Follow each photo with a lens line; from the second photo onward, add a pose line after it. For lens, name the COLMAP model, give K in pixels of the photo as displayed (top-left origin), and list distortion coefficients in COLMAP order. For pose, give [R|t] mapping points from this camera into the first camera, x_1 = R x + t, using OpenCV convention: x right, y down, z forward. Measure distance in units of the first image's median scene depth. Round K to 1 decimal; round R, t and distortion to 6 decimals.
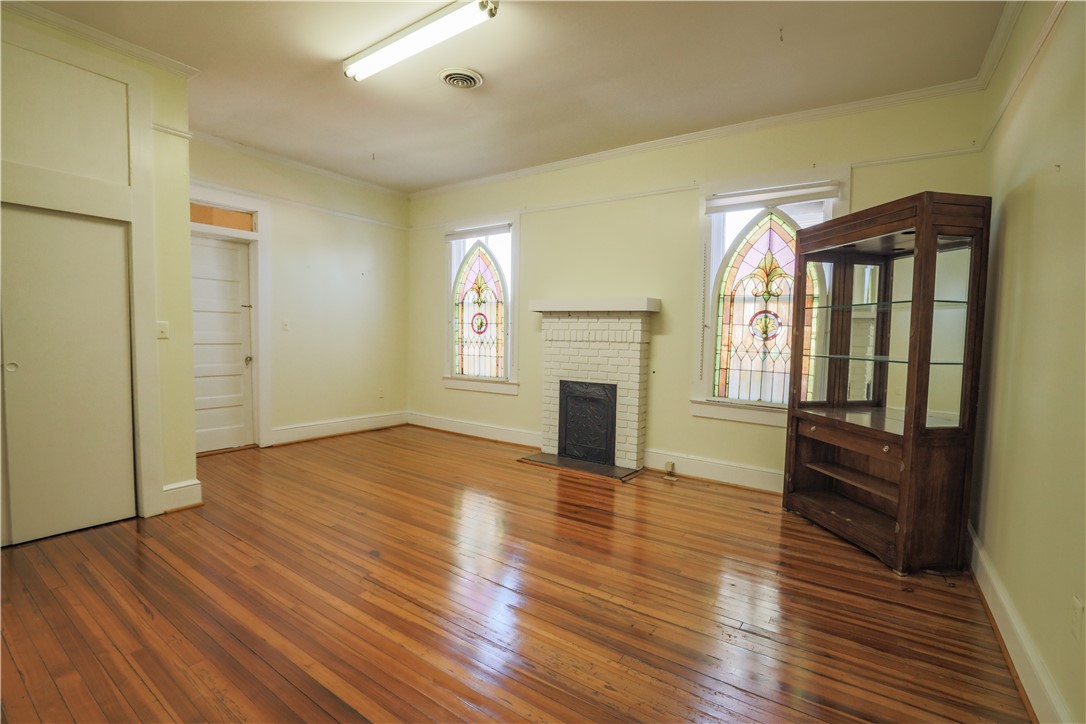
lens RADIAL K [[485.1, 0, 545.1], [0, 485.1, 361.3], [0, 0, 1]] dist [-0.030558, 0.000274]
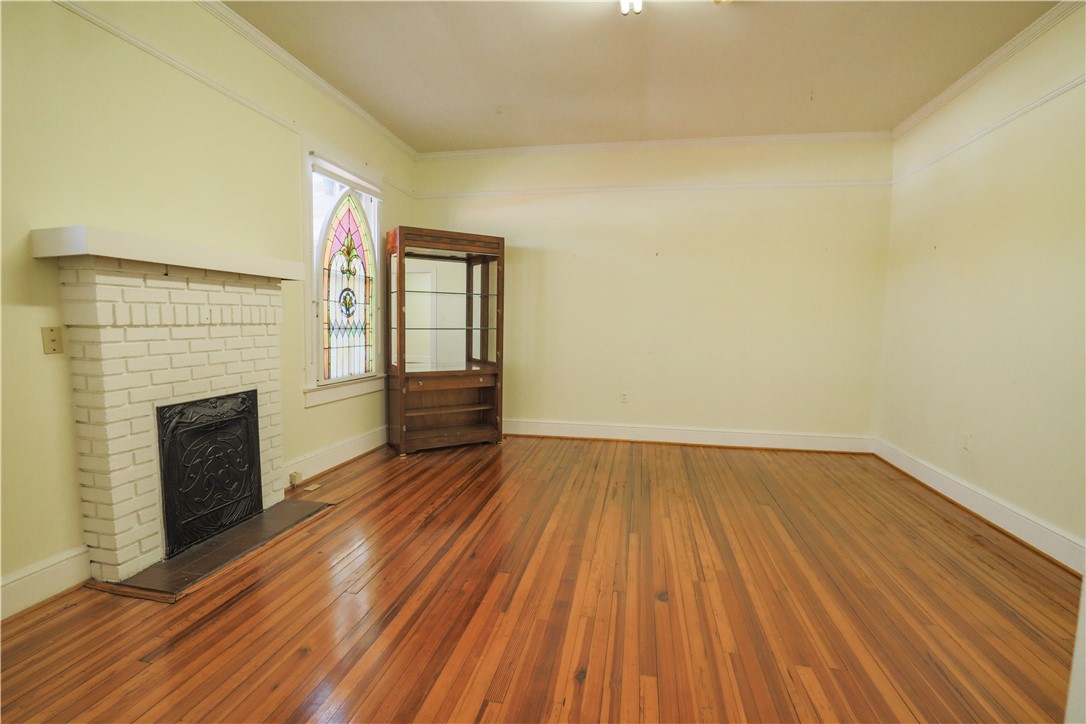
lens RADIAL K [[485.1, 0, 545.1], [0, 485.1, 361.3], [0, 0, 1]] dist [-0.030558, 0.000274]
pose [[-0.391747, -0.104974, 0.914065, -0.669830], [0.030059, 0.991479, 0.126747, -0.067288], [-0.919582, 0.077129, -0.385254, 1.010325]]
